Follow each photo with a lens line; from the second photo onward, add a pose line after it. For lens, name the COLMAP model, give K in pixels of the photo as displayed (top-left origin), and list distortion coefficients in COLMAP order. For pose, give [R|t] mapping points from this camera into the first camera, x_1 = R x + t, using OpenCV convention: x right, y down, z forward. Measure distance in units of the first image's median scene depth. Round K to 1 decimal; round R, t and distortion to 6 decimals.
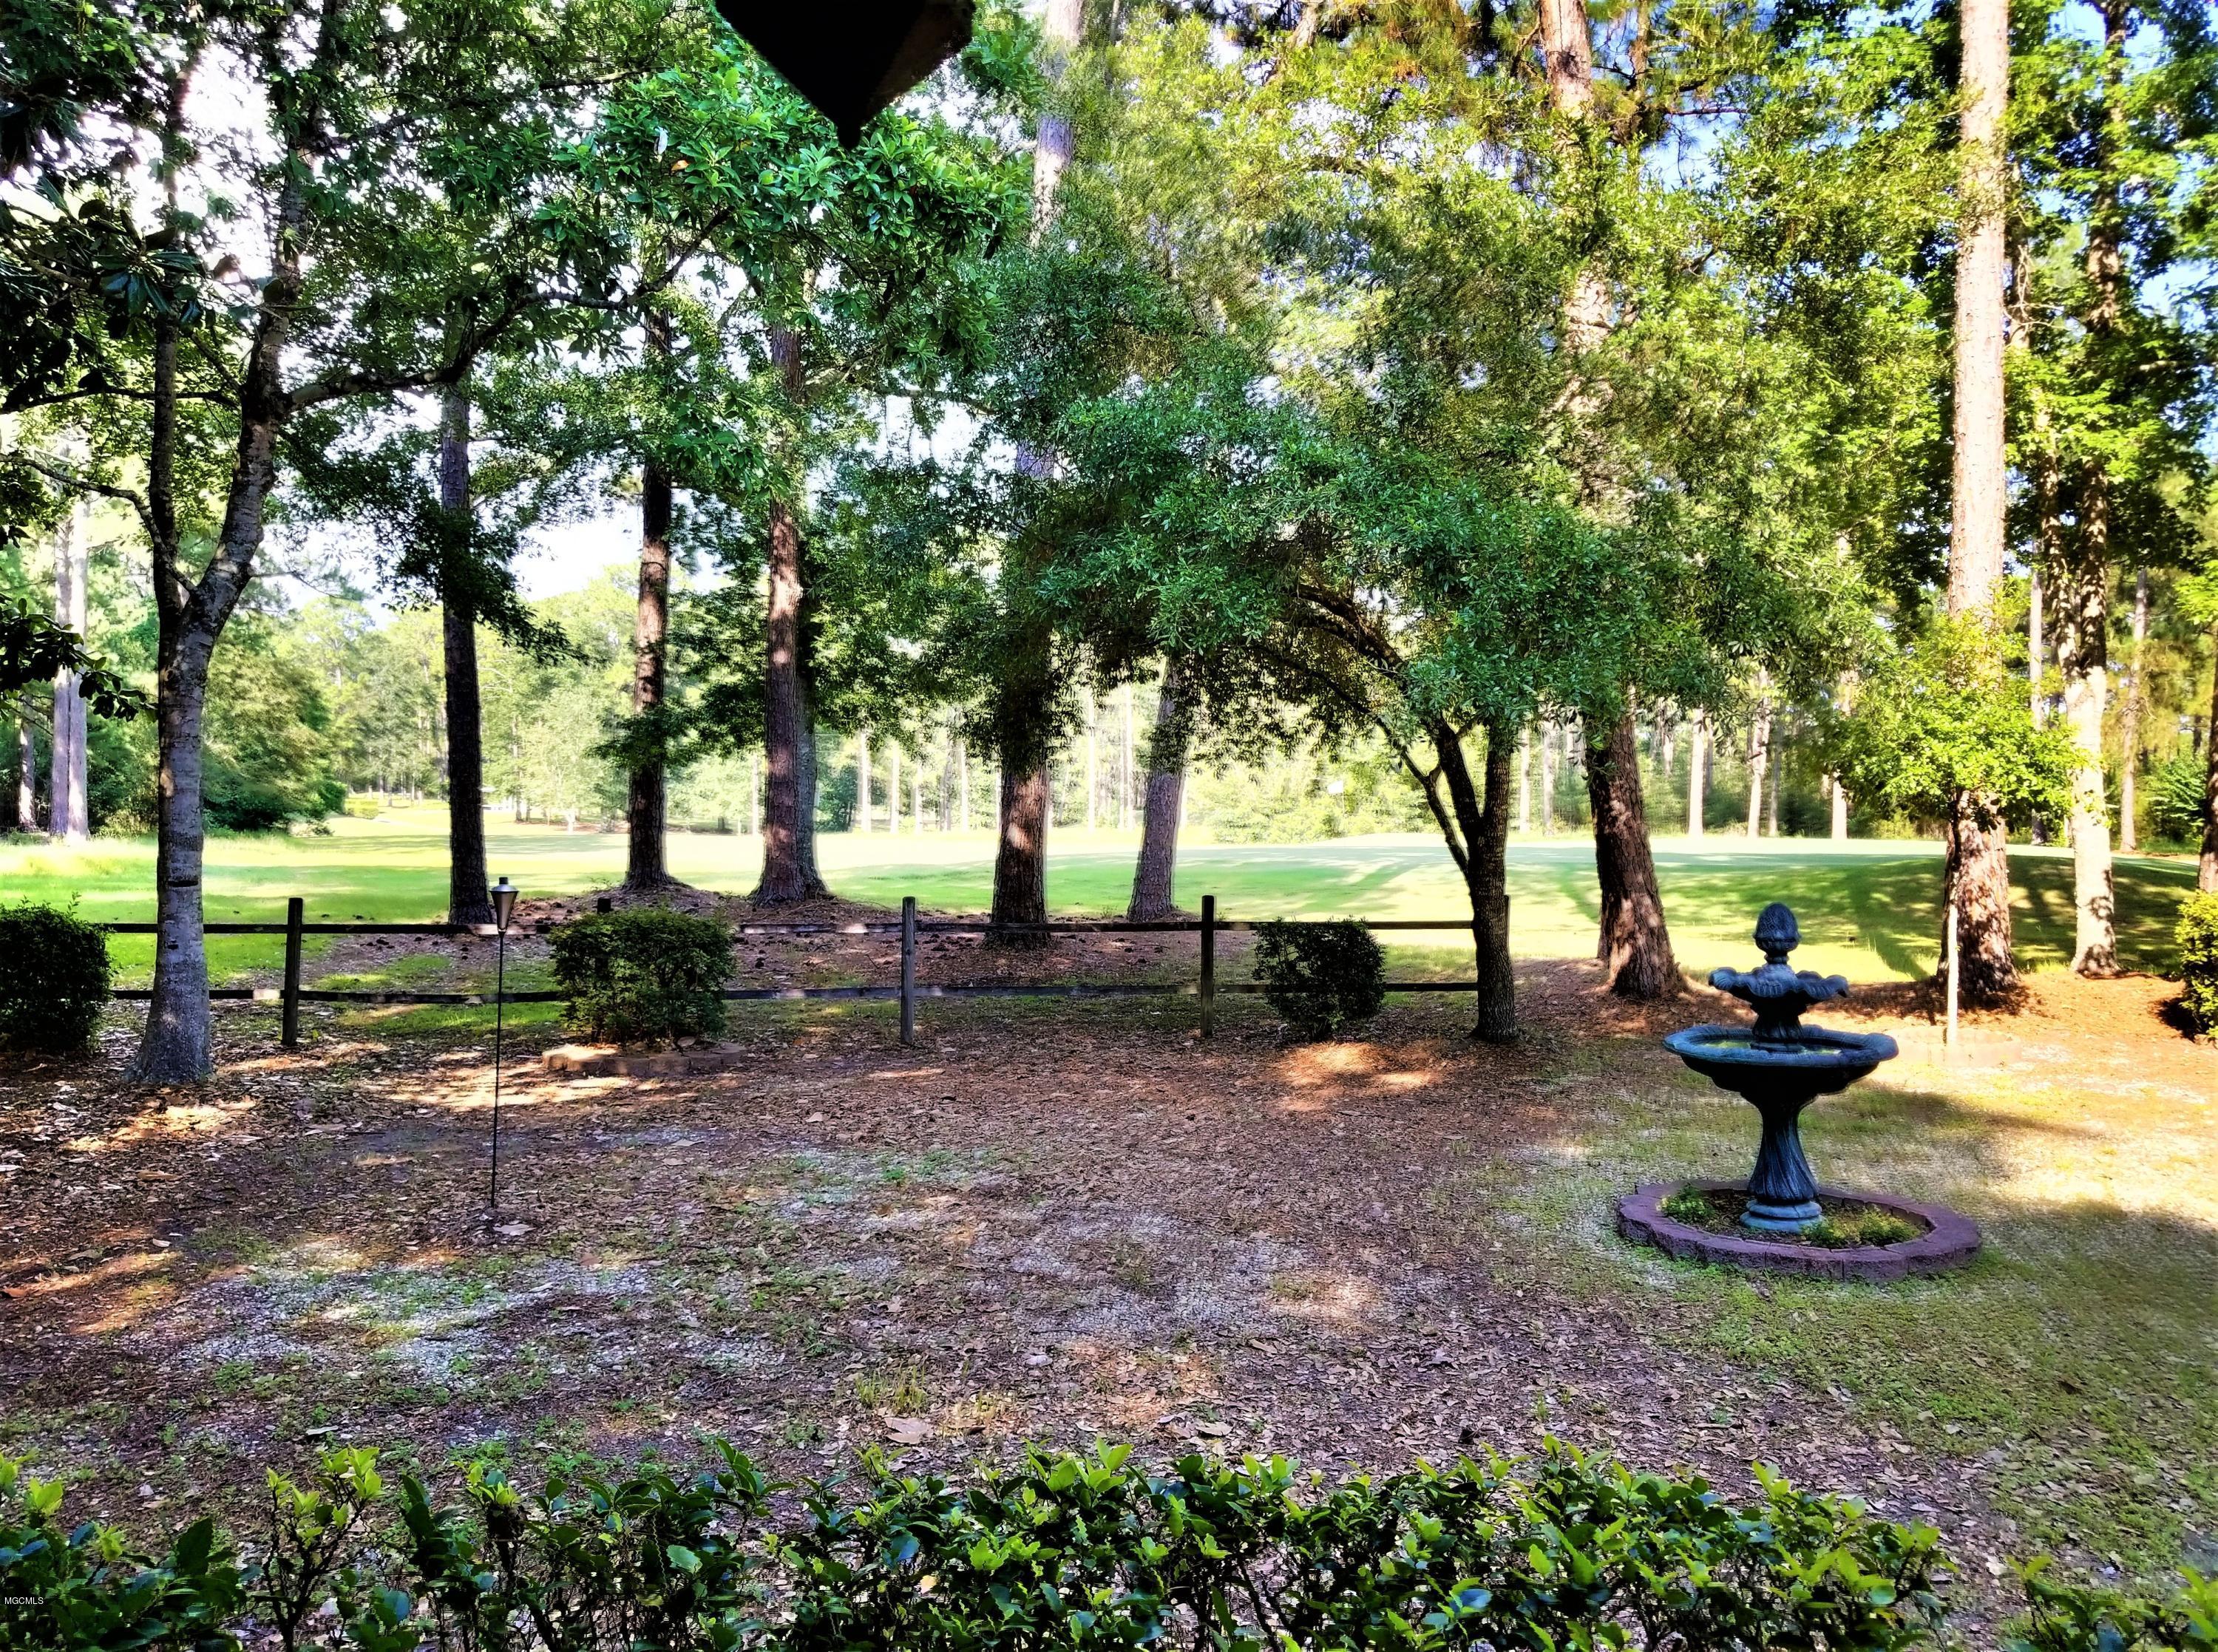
lens RADIAL K [[1746.2, 0, 1109.0], [0, 1746.2, 826.0], [0, 0, 1]] dist [-0.002658, 0.000590]
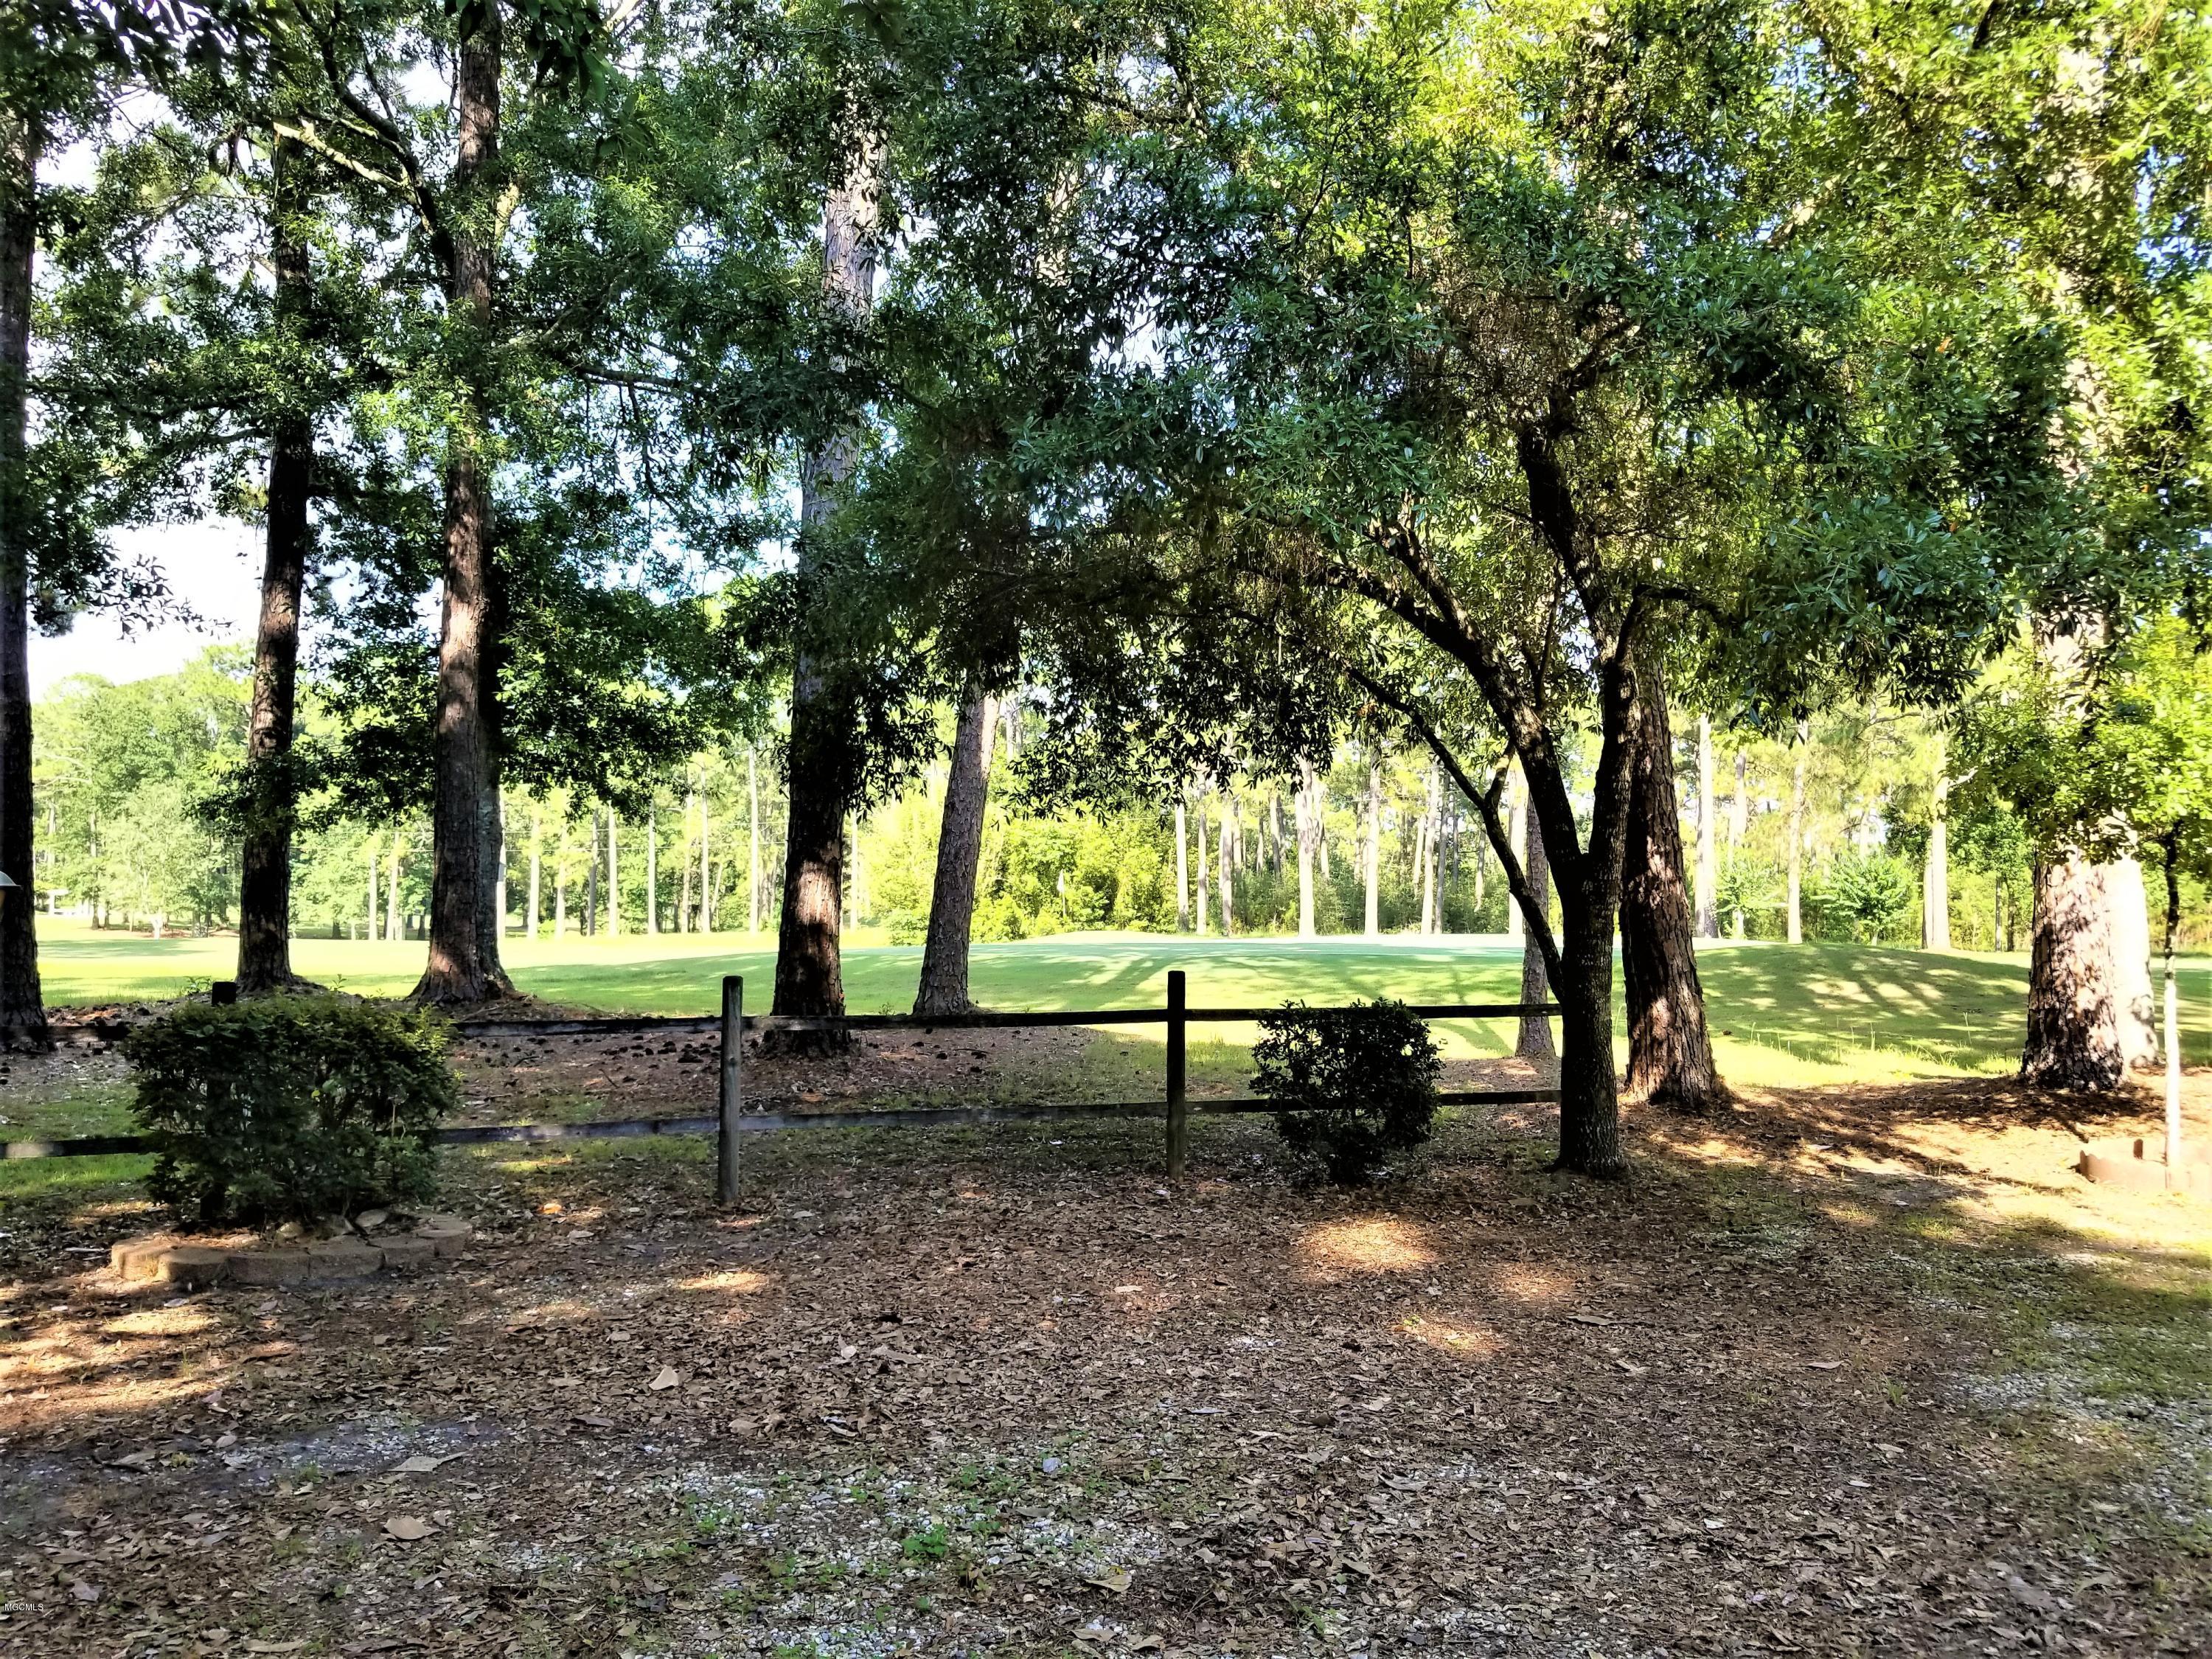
lens RADIAL K [[1855.5, 0, 1106.0], [0, 1855.5, 829.5], [0, 0, 1]] dist [0.007725, 0.007226]
pose [[0.985191, 0.006286, 0.171342, -0.041296], [0.002638, 0.998653, -0.051810, 0.009510], [-0.171437, 0.051495, 0.983848, 0.128437]]
